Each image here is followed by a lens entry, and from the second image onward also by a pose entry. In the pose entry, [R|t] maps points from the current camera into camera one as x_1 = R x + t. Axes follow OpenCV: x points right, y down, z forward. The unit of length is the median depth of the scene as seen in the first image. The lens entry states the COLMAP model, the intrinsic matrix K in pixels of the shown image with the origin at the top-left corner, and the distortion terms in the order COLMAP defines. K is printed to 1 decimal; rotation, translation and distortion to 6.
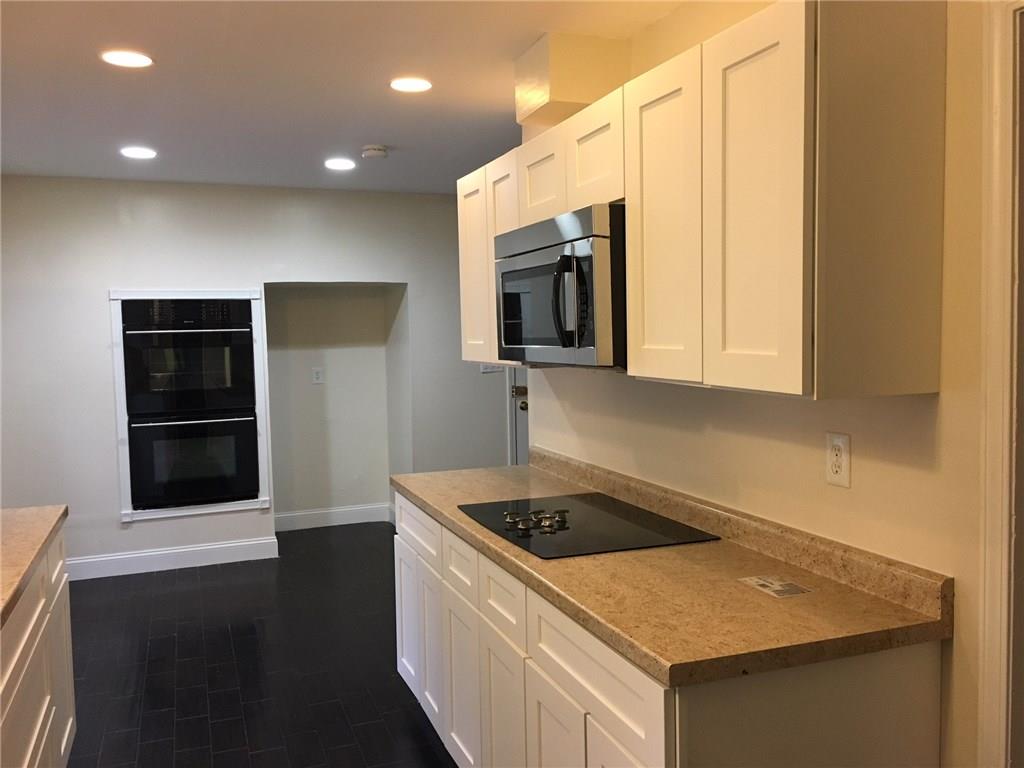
lens RADIAL K [[870.0, 0, 509.5], [0, 870.0, 380.7], [0, 0, 1]] dist [0.092709, -0.118147]
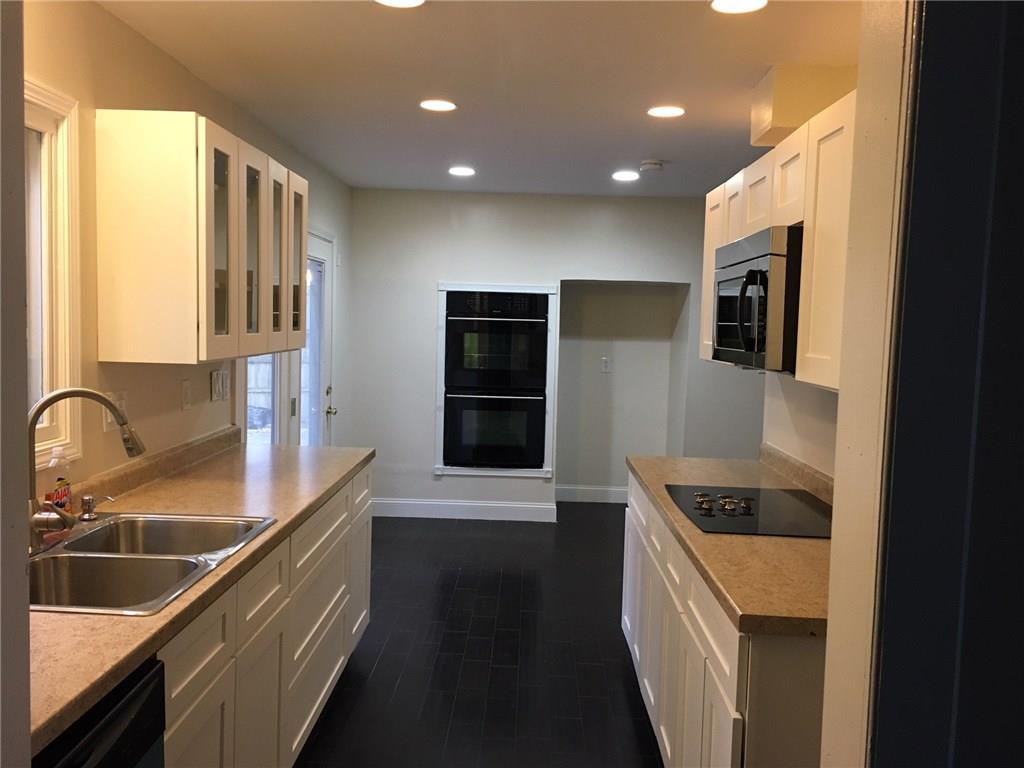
lens RADIAL K [[870.0, 0, 508.6], [0, 870.0, 378.1], [0, 0, 1]] dist [0.092709, -0.118147]
pose [[0.925673, 0.072703, -0.371274, 0.152619], [-0.070791, 0.997314, 0.018796, -0.002384], [0.371643, 0.008884, 0.928333, -0.126713]]
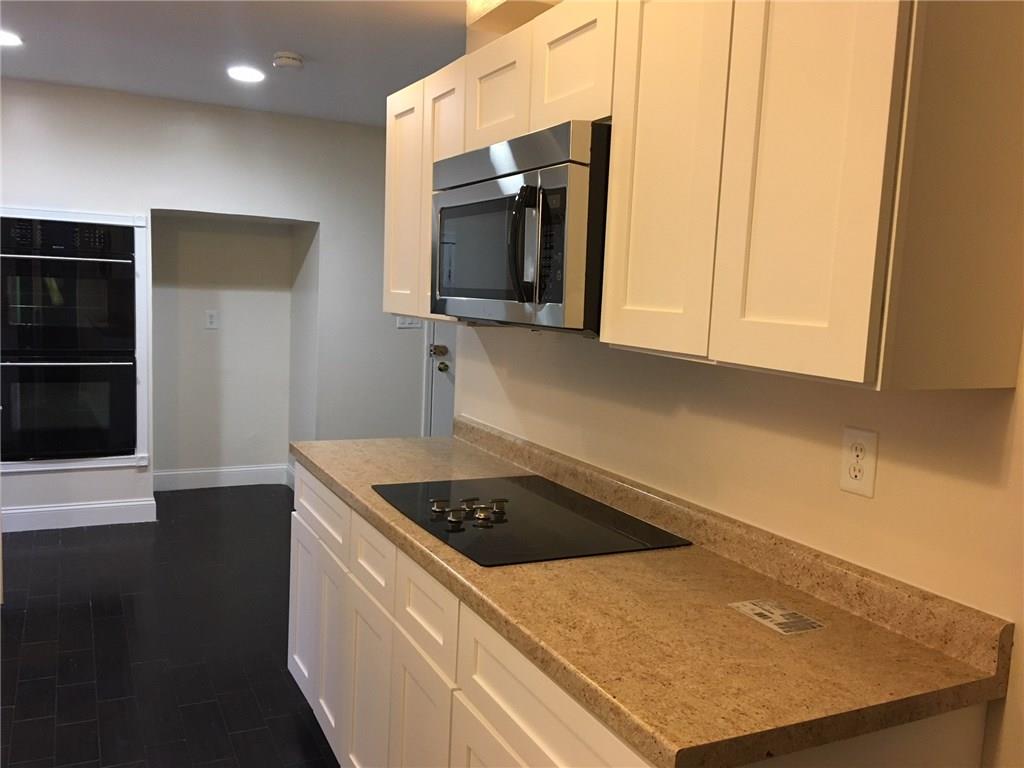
lens RADIAL K [[870.0, 0, 507.2], [0, 870.0, 382.3], [0, 0, 1]] dist [0.092709, -0.118147]
pose [[0.992906, 0.053605, 0.106134, -0.023183], [-0.058660, 0.997259, 0.045098, -0.000137], [-0.103425, -0.051003, 0.993329, 0.152541]]
